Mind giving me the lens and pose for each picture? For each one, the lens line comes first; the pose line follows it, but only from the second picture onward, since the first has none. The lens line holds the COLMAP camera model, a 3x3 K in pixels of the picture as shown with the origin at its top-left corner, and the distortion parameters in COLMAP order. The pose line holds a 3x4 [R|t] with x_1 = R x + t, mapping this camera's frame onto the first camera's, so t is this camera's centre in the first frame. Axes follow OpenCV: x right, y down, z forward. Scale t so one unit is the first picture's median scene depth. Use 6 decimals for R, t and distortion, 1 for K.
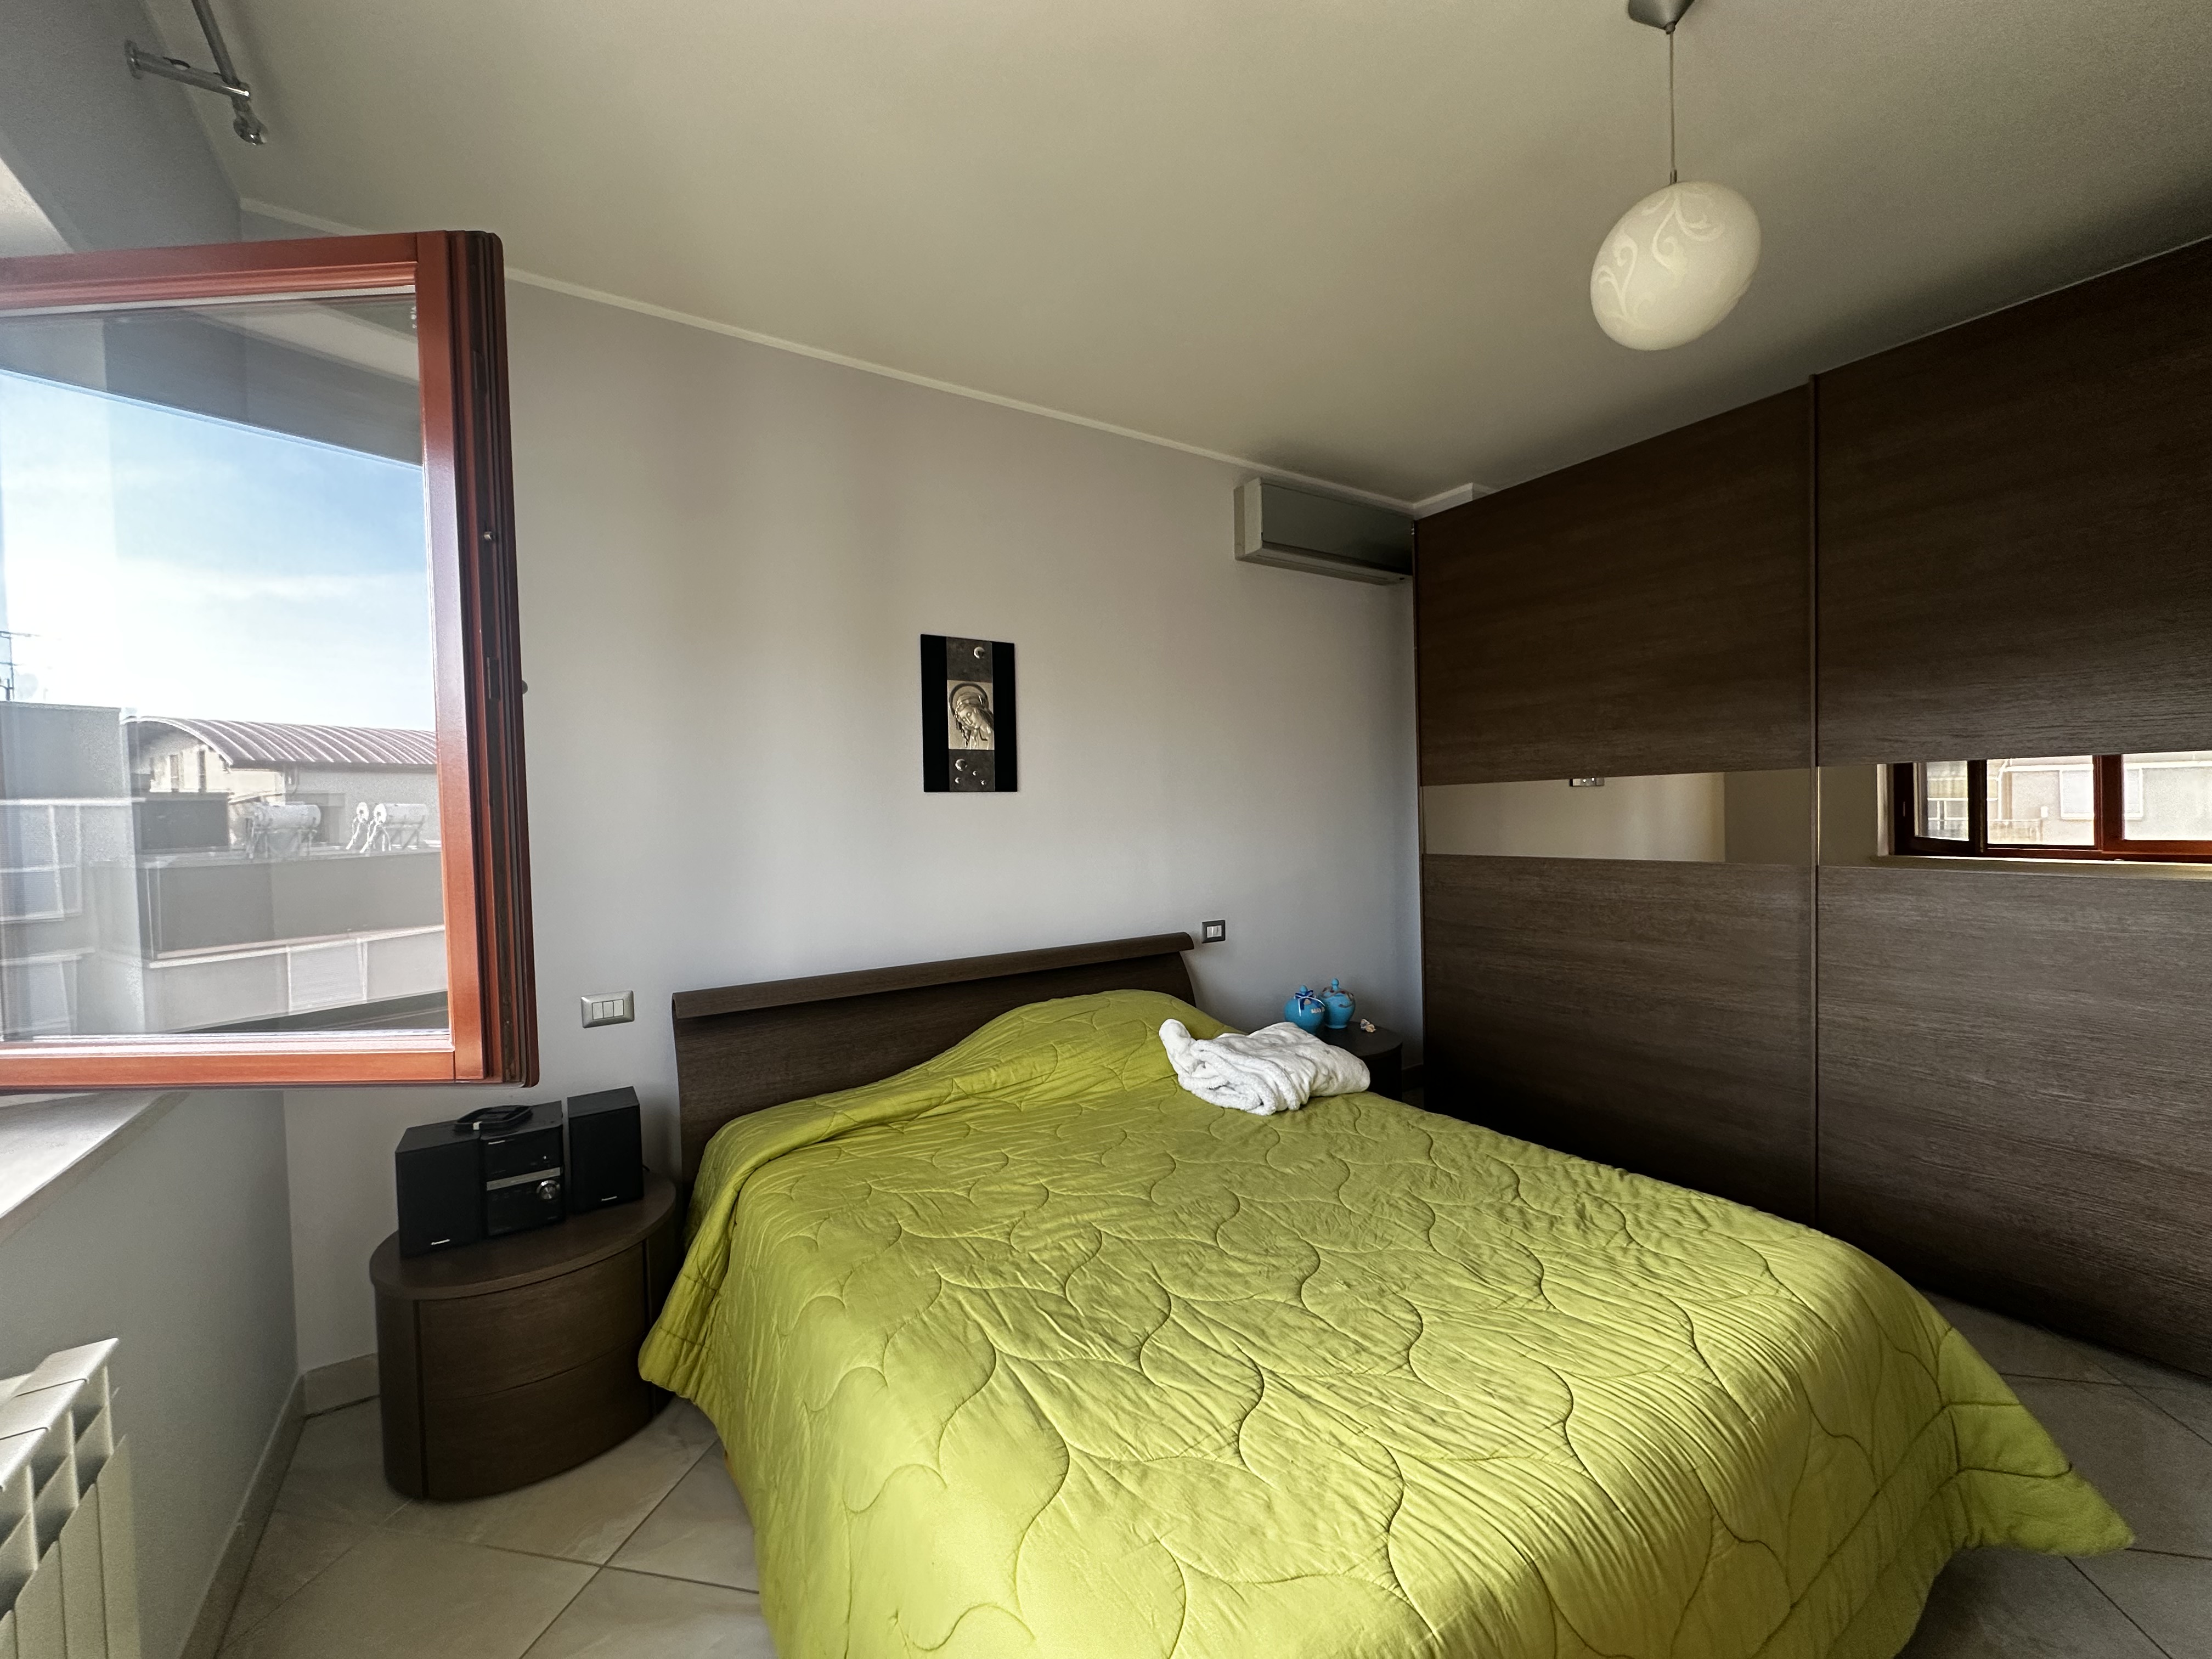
lens RADIAL K [[879.4, 0, 1104.9], [0, 879.4, 825.9], [0, 0, 1]] dist [-0.001876, 0.000839]
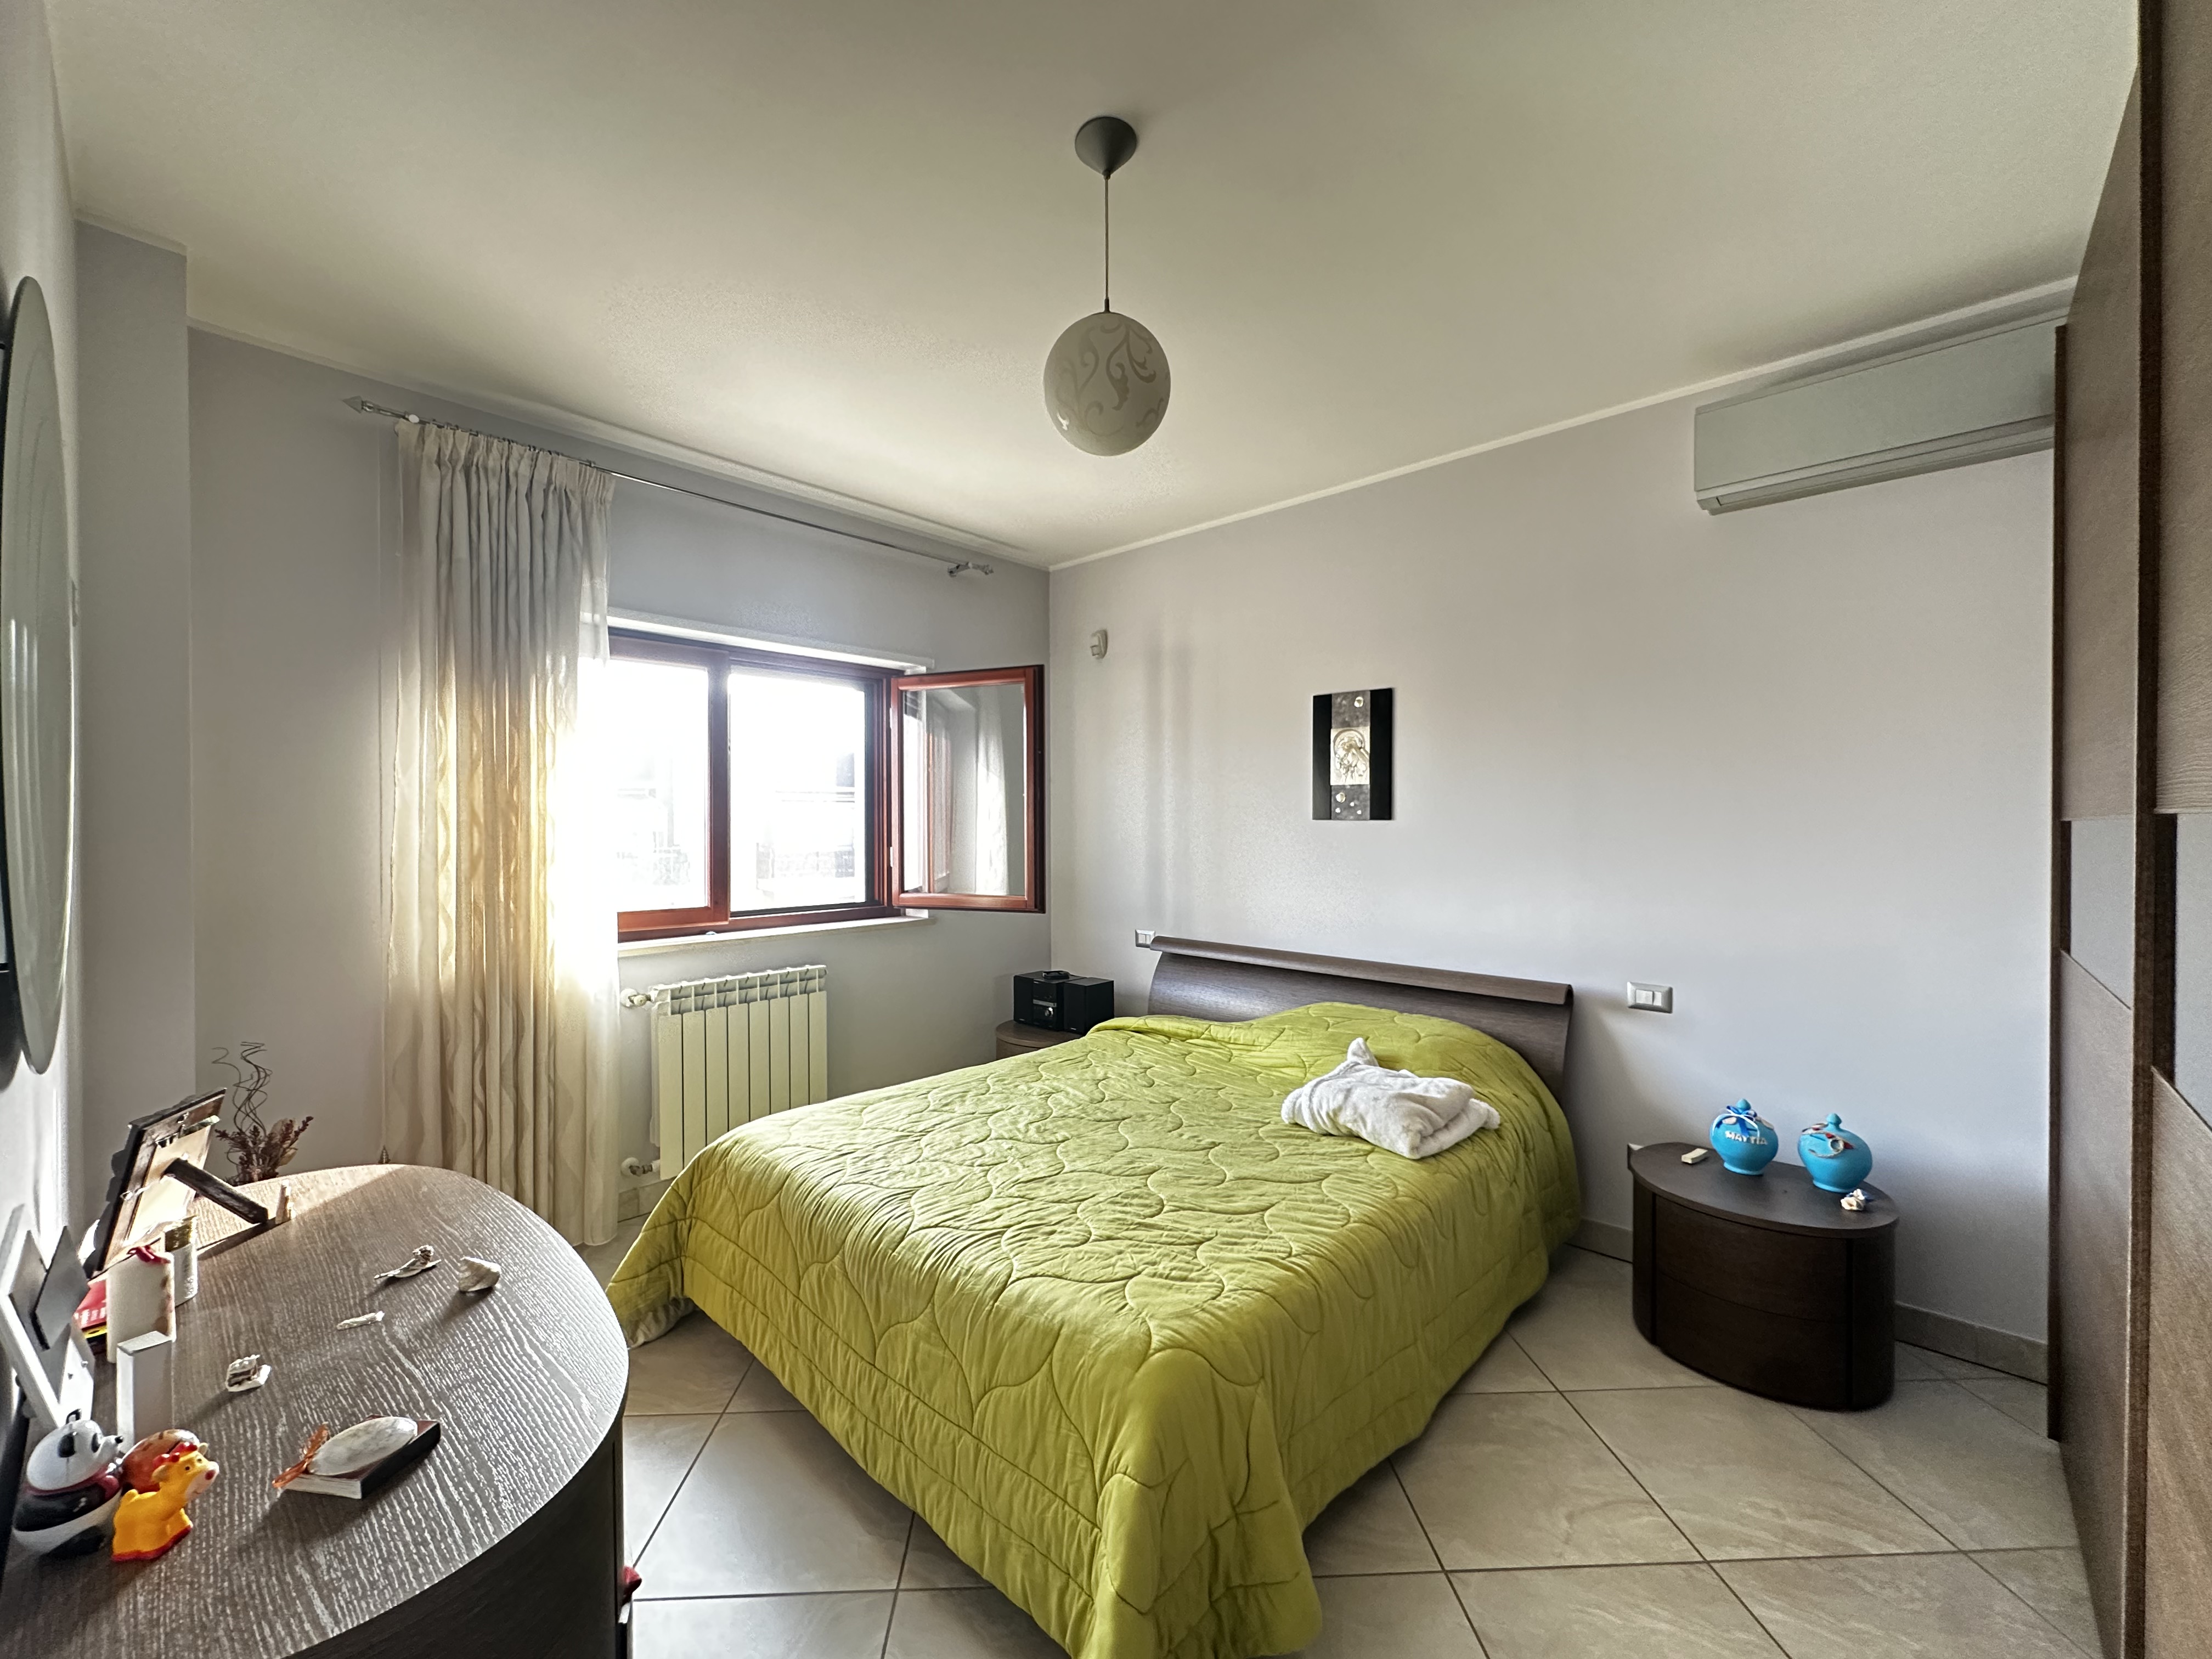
lens RADIAL K [[879.4, 0, 1104.9], [0, 879.4, 825.9], [0, 0, 1]] dist [-0.001876, 0.000839]
pose [[0.252605, 0.041457, -0.966681, 0.927812], [-0.021850, 0.999071, 0.037137, -0.067762], [0.967323, 0.011741, 0.253276, 0.374497]]
